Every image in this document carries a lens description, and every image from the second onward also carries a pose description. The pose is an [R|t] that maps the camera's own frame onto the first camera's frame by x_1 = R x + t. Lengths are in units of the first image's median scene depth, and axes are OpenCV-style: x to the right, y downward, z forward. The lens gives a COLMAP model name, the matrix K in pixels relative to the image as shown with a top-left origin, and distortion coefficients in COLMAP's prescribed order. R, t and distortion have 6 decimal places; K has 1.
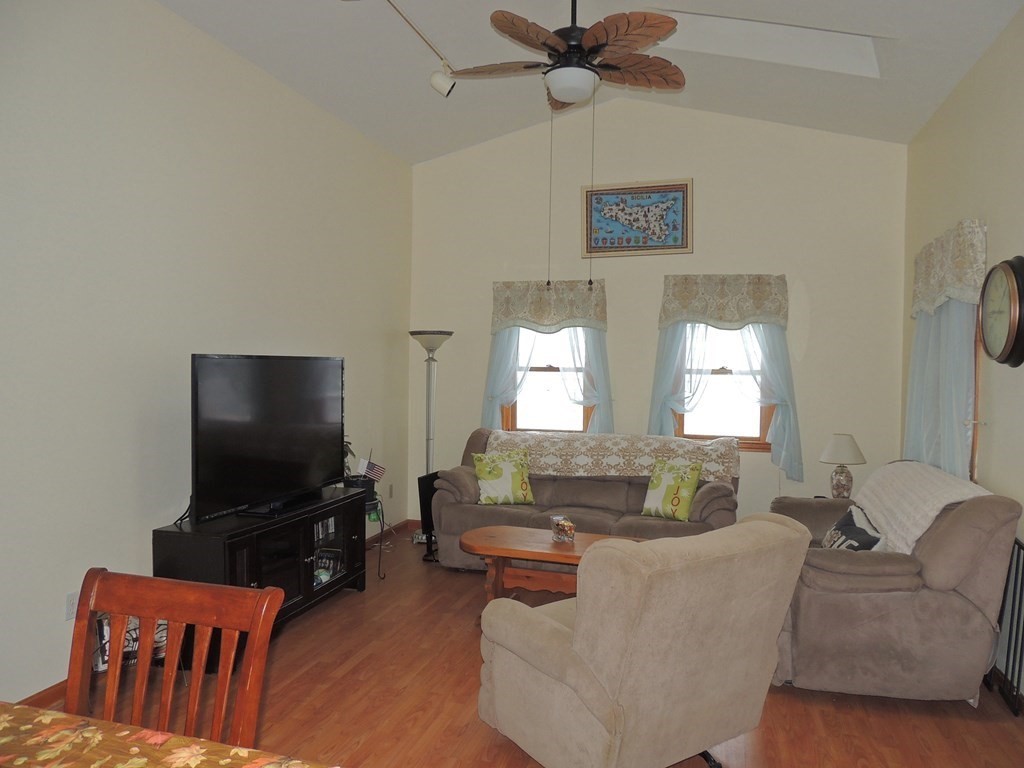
lens RADIAL K [[725.6, 0, 512.0], [0, 725.6, 384.0], [0, 0, 1]] dist [-0.008931, 0.000292]
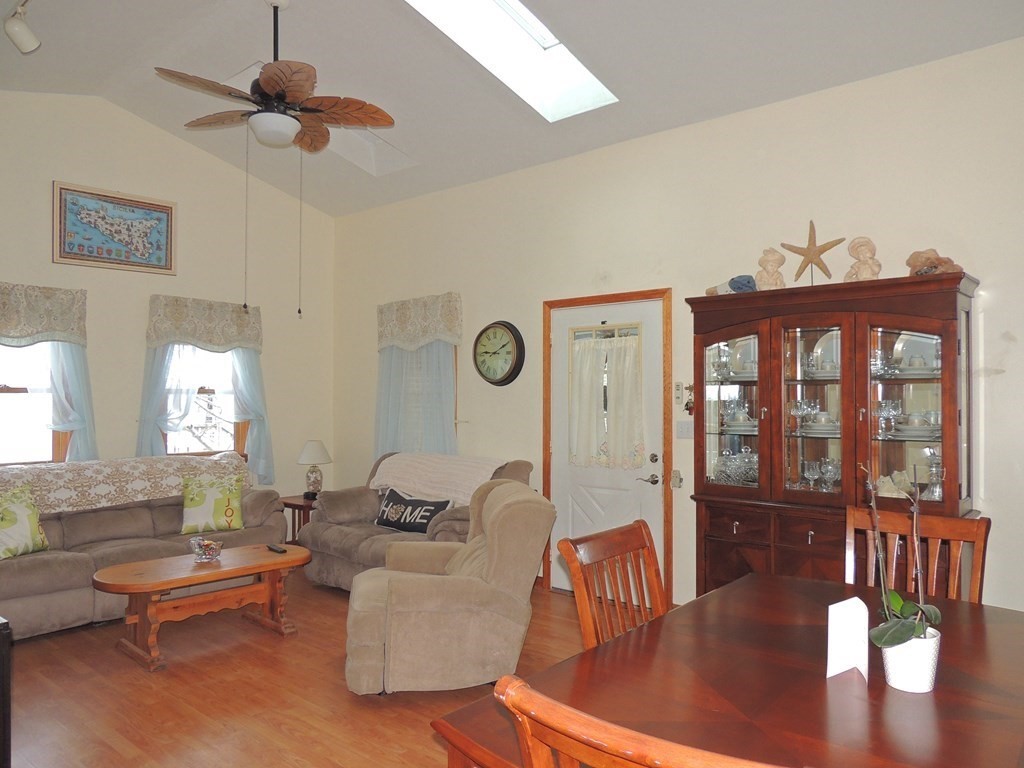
lens RADIAL K [[725.6, 0, 512.0], [0, 725.6, 384.0], [0, 0, 1]] dist [-0.008931, 0.000292]
pose [[0.434035, 0.002378, 0.900893, -0.463570], [0.023644, 0.999622, -0.014031, -0.001994], [-0.900586, 0.027391, 0.433815, 0.133082]]
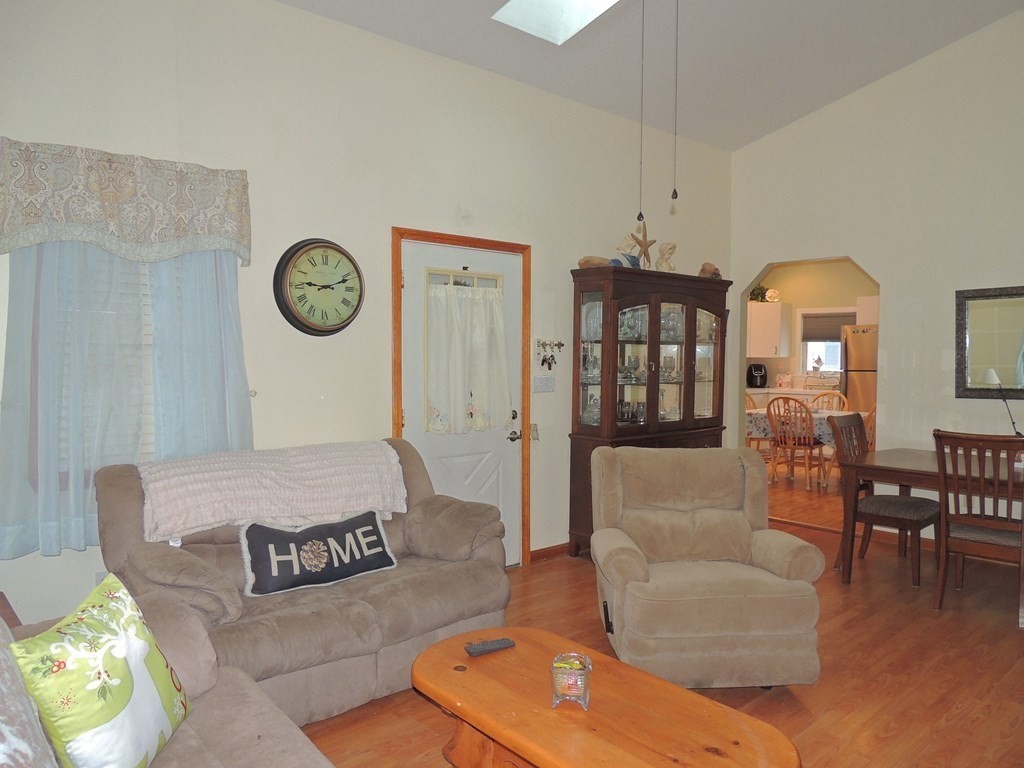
lens RADIAL K [[725.6, 0, 512.0], [0, 725.6, 384.0], [0, 0, 1]] dist [-0.008931, 0.000292]
pose [[-0.838057, -0.038142, 0.544248, -0.100000], [-0.002659, 0.997827, 0.065836, -0.013915], [-0.545576, 0.053728, -0.836337, 1.015695]]
